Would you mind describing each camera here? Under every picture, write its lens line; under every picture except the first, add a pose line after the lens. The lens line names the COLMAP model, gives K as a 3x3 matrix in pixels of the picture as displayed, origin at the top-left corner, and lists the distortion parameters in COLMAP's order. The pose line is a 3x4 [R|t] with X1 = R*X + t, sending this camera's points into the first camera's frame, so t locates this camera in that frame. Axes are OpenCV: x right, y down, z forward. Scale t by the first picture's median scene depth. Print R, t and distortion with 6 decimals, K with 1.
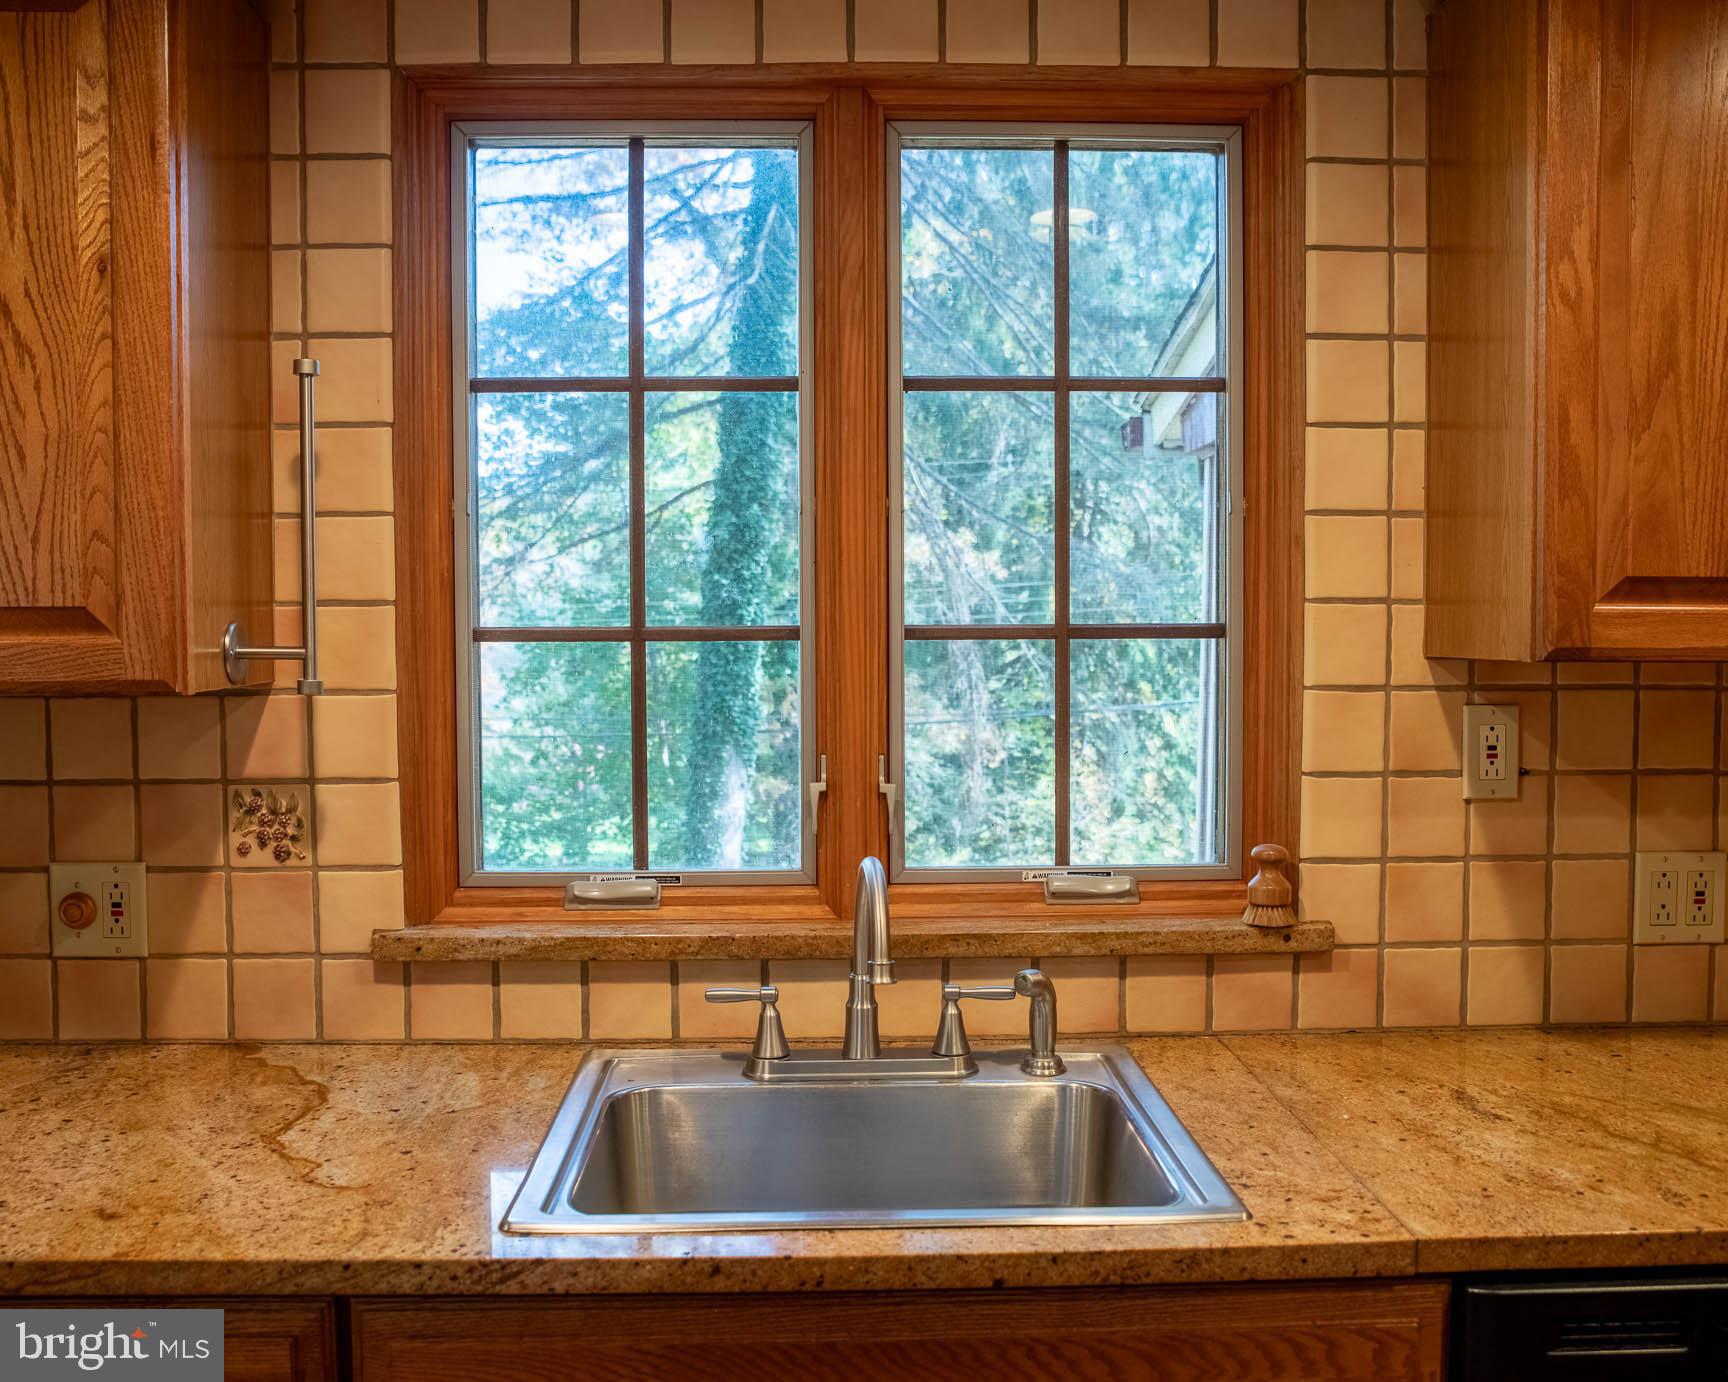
lens RADIAL K [[1774.8, 0, 863.6], [0, 1774.8, 693.2], [0, 0, 1]] dist [-0.002014, 0.000000]
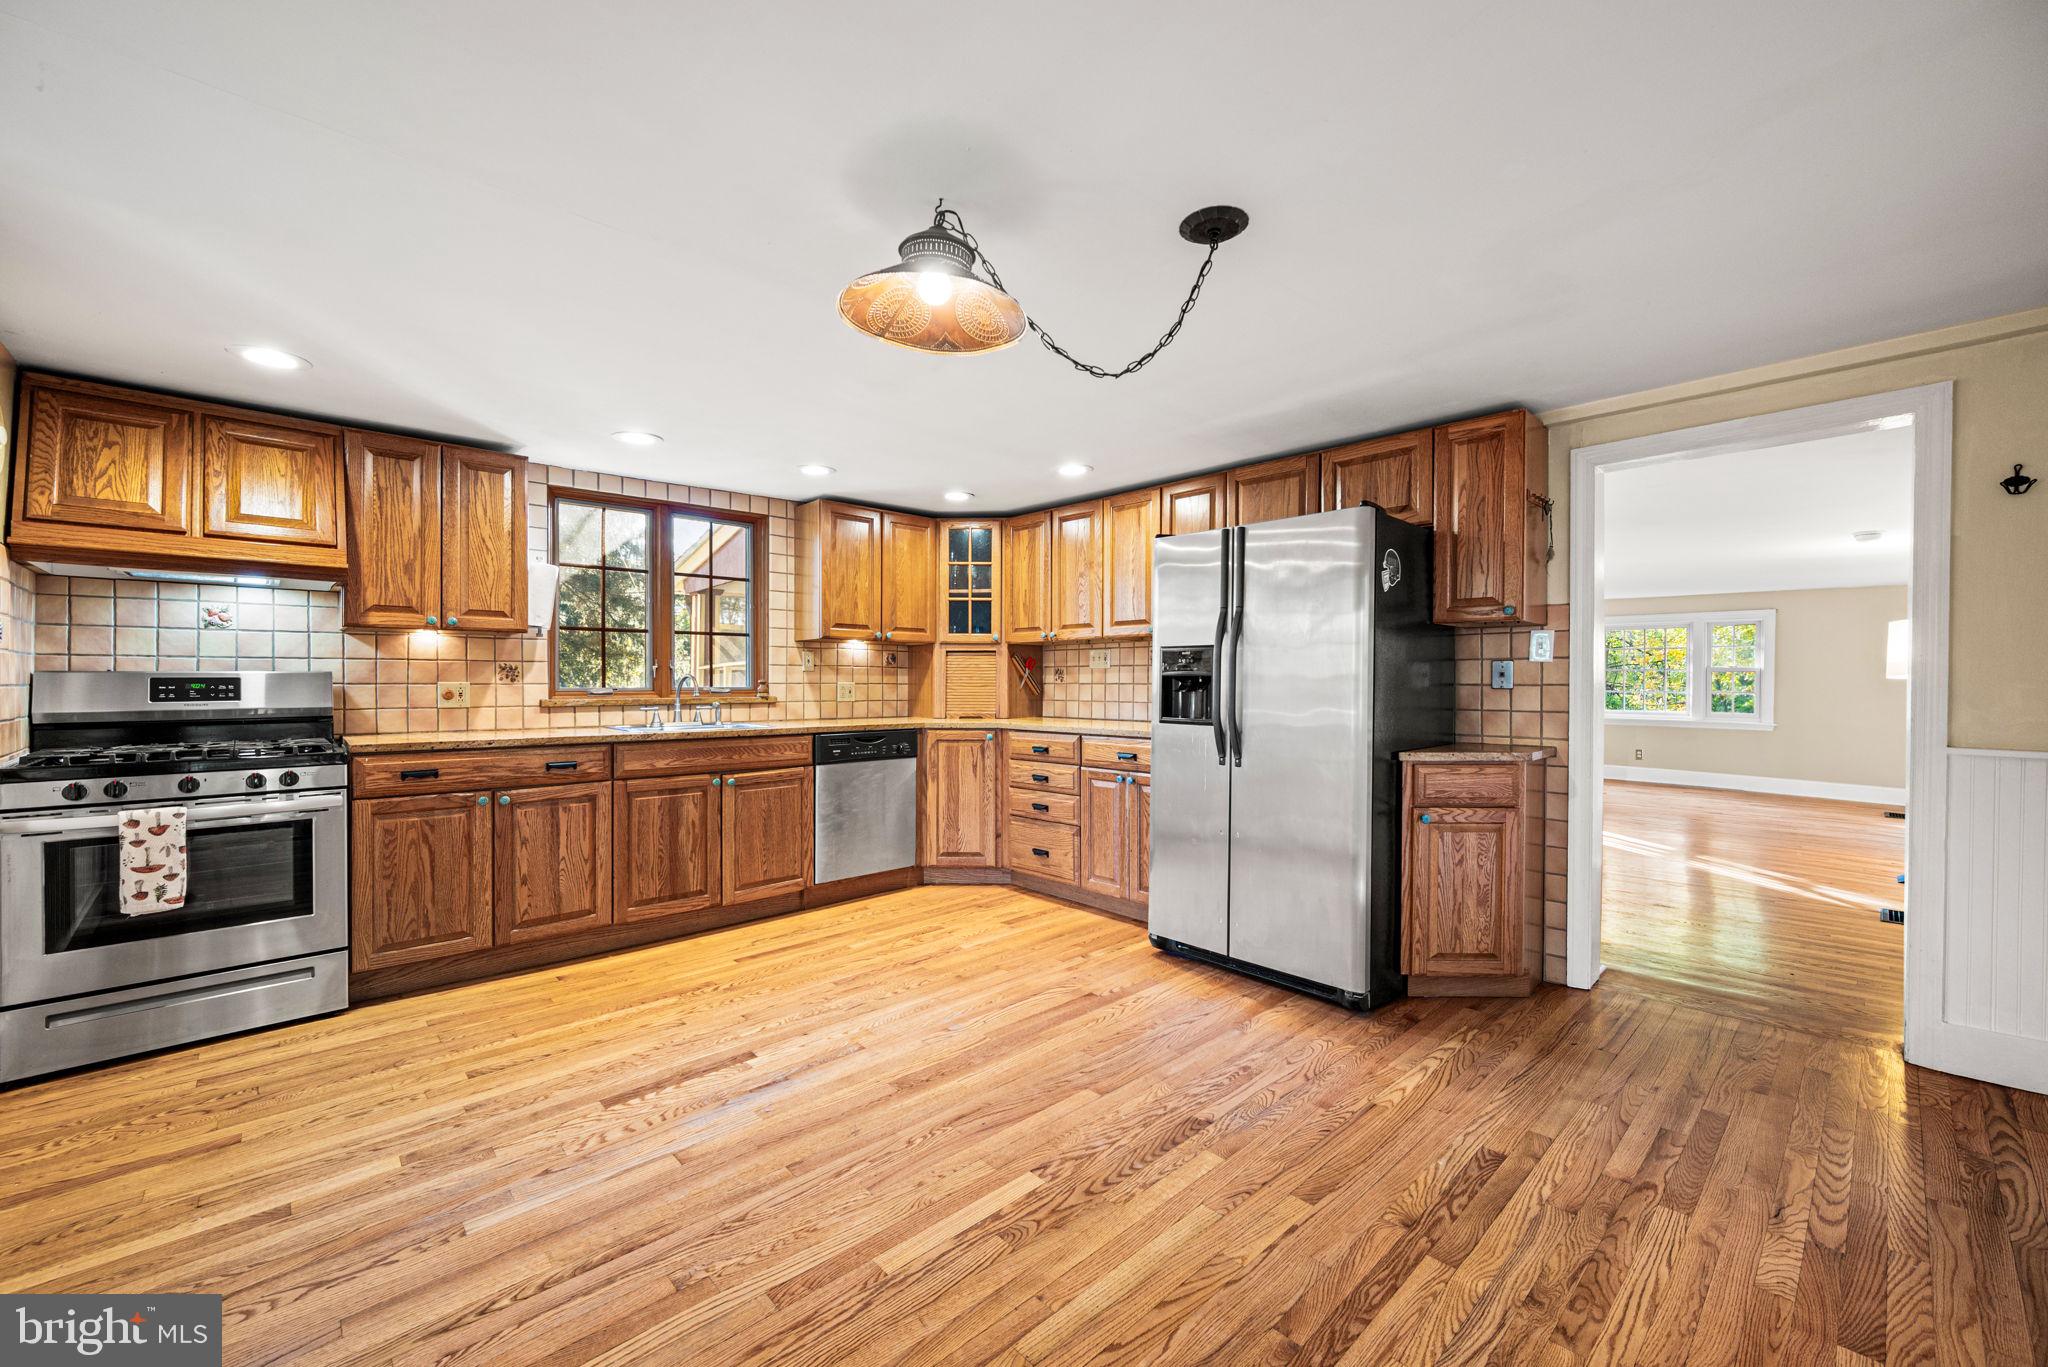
lens RADIAL K [[795.4, 0, 1030.9], [0, 795.4, 682.7], [0, 0, 1]] dist [0.000739, 0.000007]
pose [[0.778549, 0.003875, 0.627572, -0.529012], [0.017786, 0.999443, -0.028236, 0.163974], [-0.627332, 0.033145, 0.778046, -1.052485]]
